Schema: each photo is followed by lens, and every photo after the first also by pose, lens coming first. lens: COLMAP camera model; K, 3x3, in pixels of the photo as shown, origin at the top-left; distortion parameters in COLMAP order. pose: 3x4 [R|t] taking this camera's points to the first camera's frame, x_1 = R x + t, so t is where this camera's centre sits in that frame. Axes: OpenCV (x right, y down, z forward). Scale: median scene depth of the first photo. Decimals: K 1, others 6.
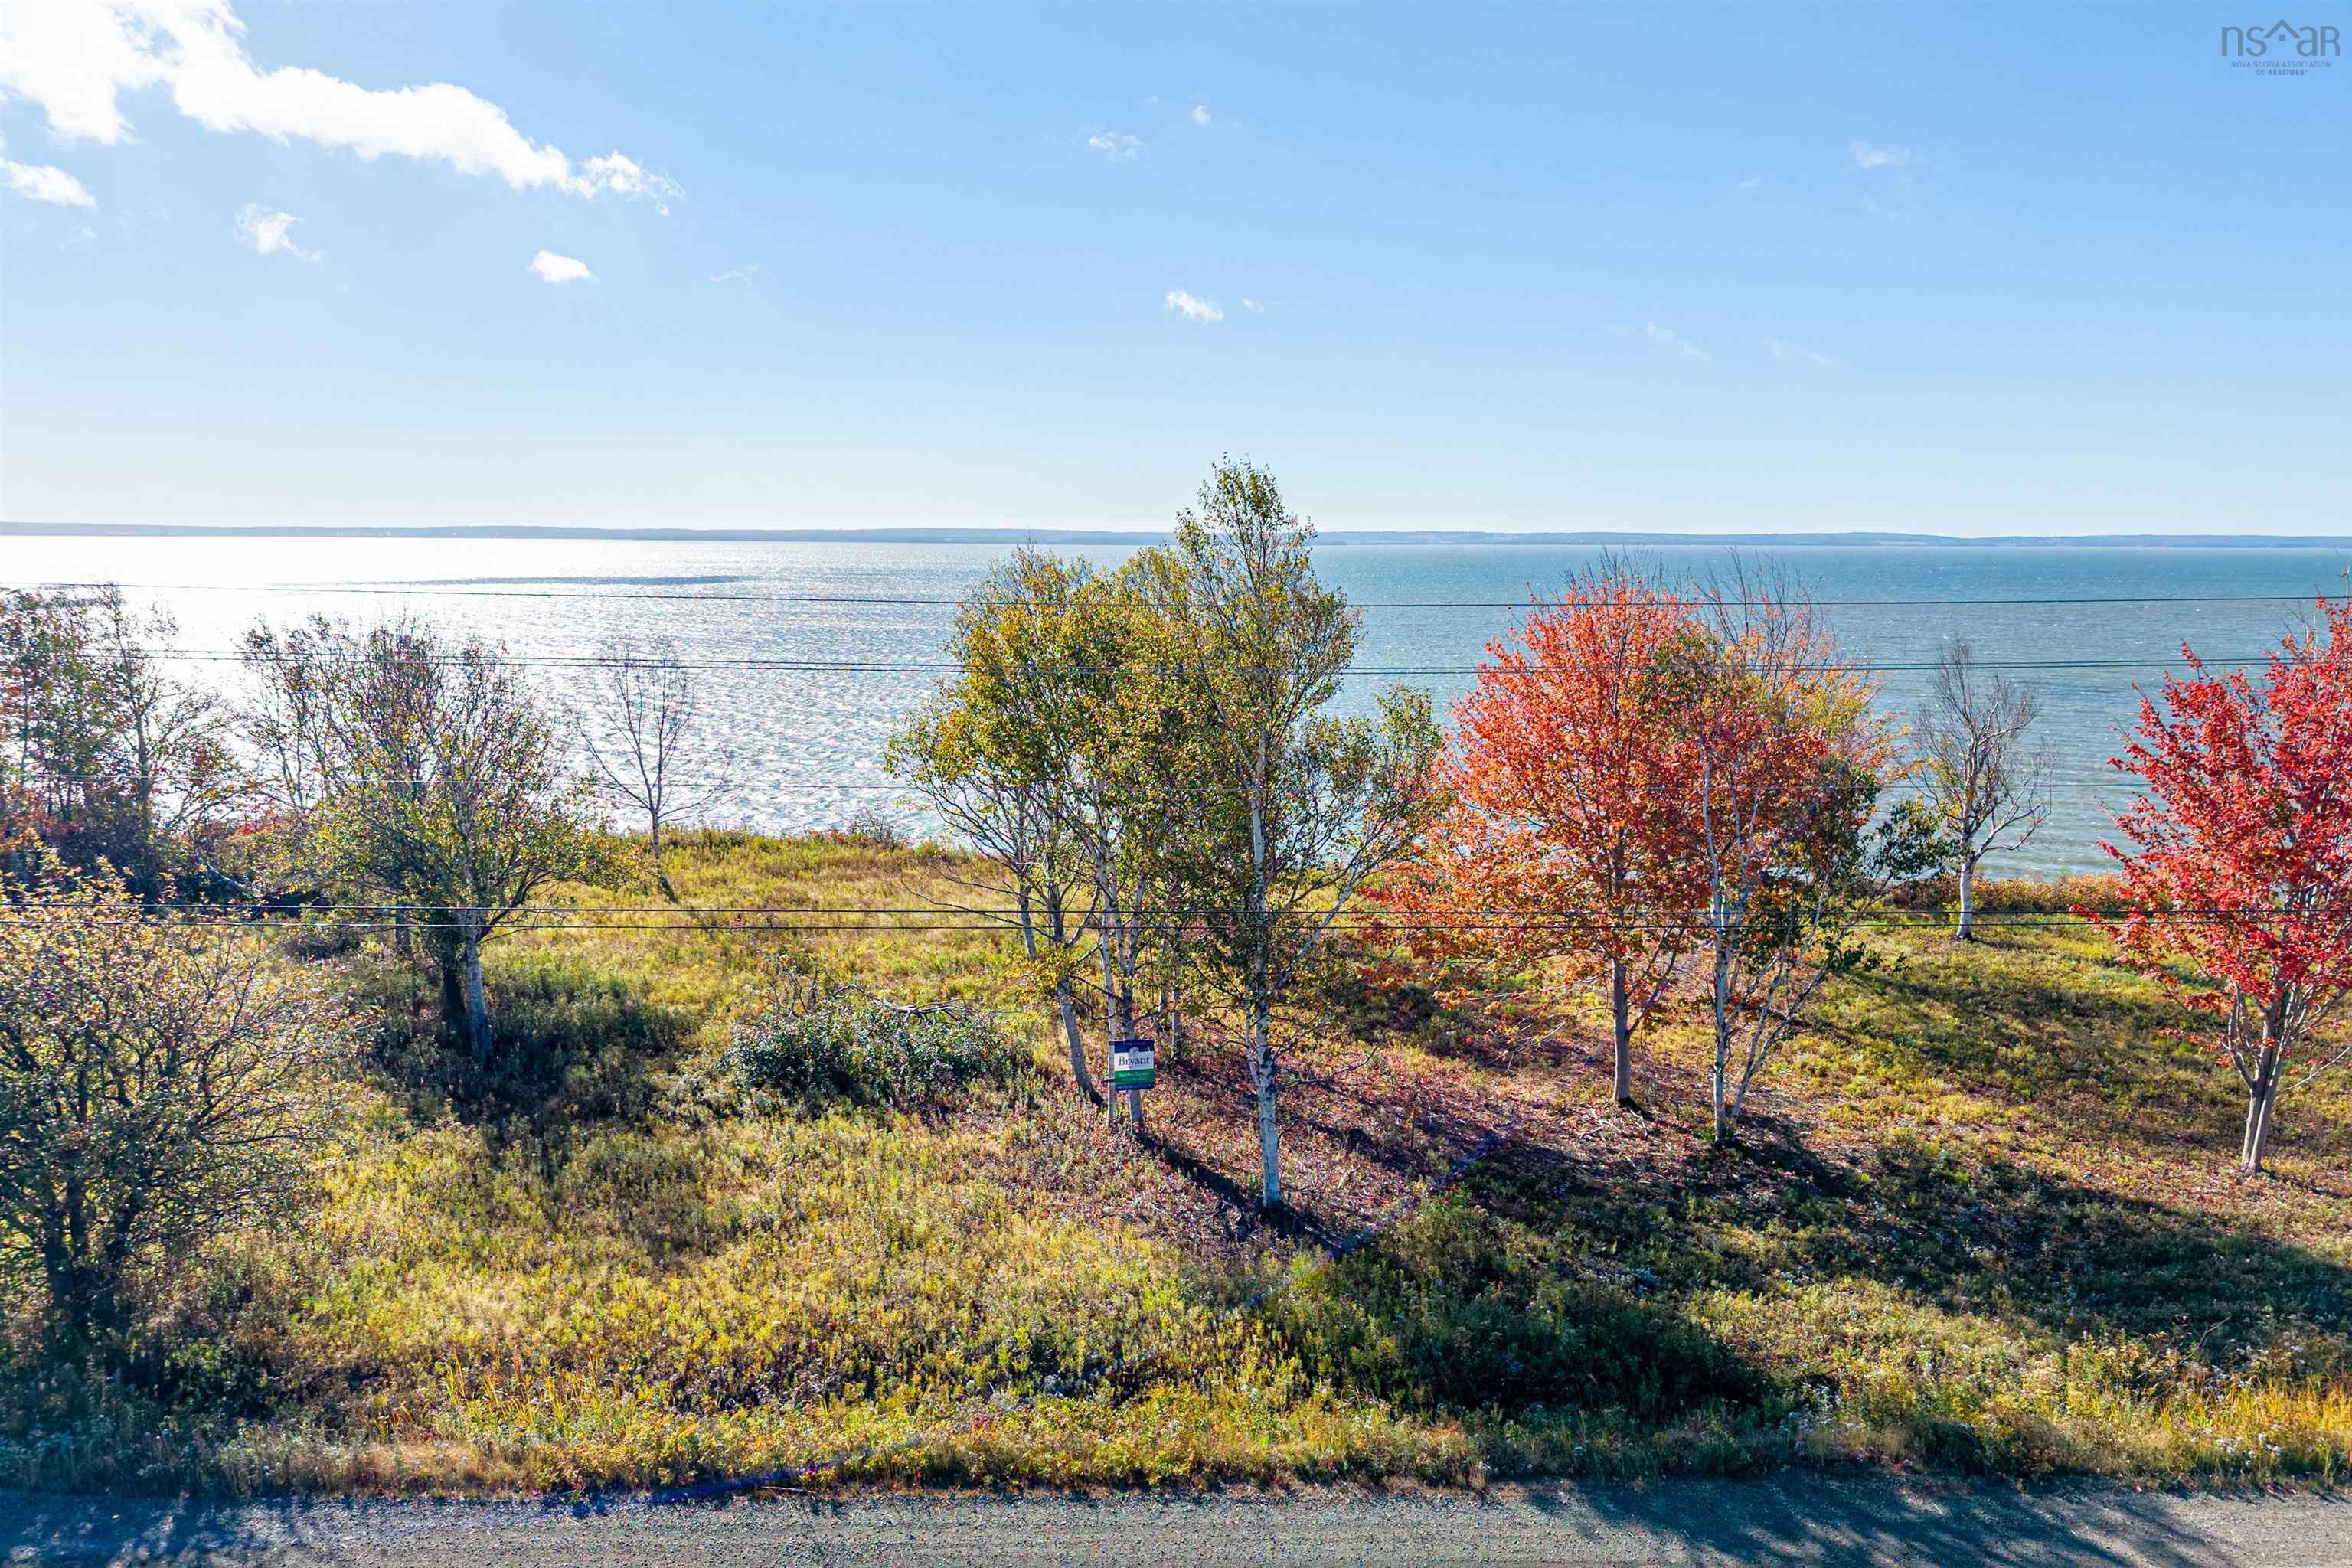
lens RADIAL K [[1730.5, 0, 1176.0], [0, 1730.5, 784.0], [0, 0, 1]] dist [-0.011407, -0.001248]
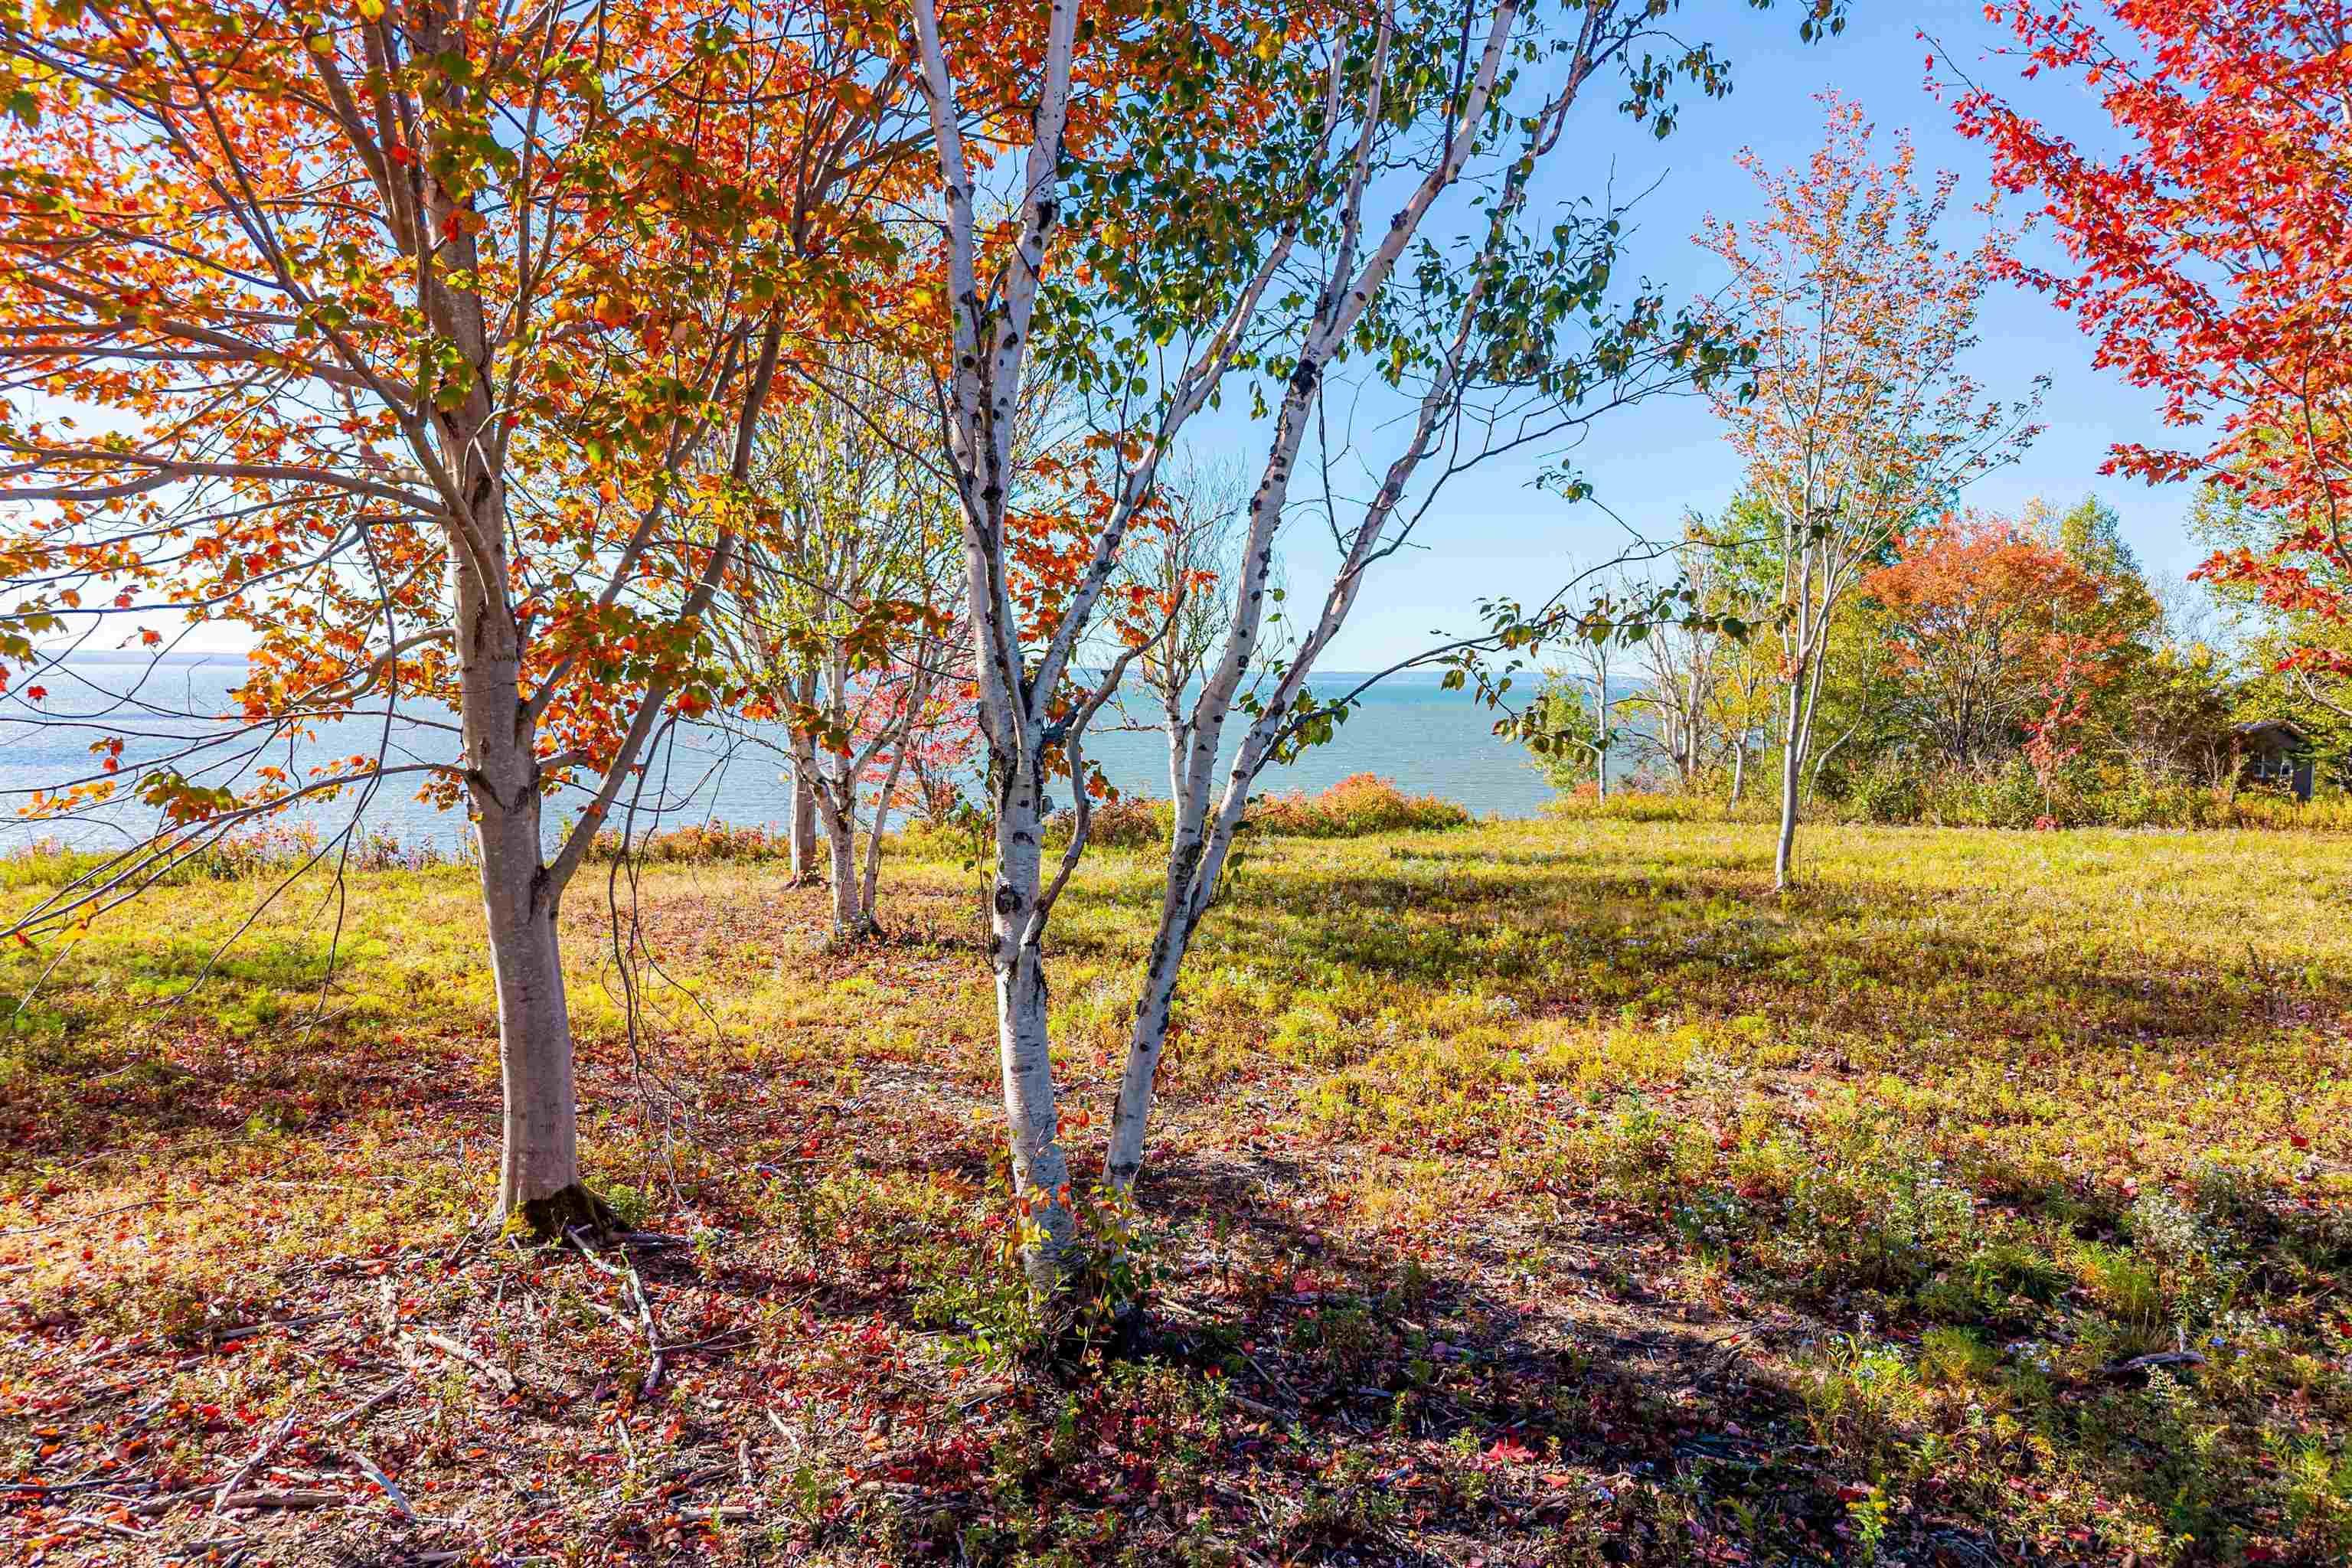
lens RADIAL K [[1571.4, 0, 1176.0], [0, 1571.4, 784.0], [0, 0, 1]] dist [0.018304, -0.003310]
pose [[0.846149, -0.044649, 0.531073, 0.363096], [0.090449, 0.994059, -0.060537, 0.243489], [-0.525215, 0.099258, 0.845161, 1.284049]]
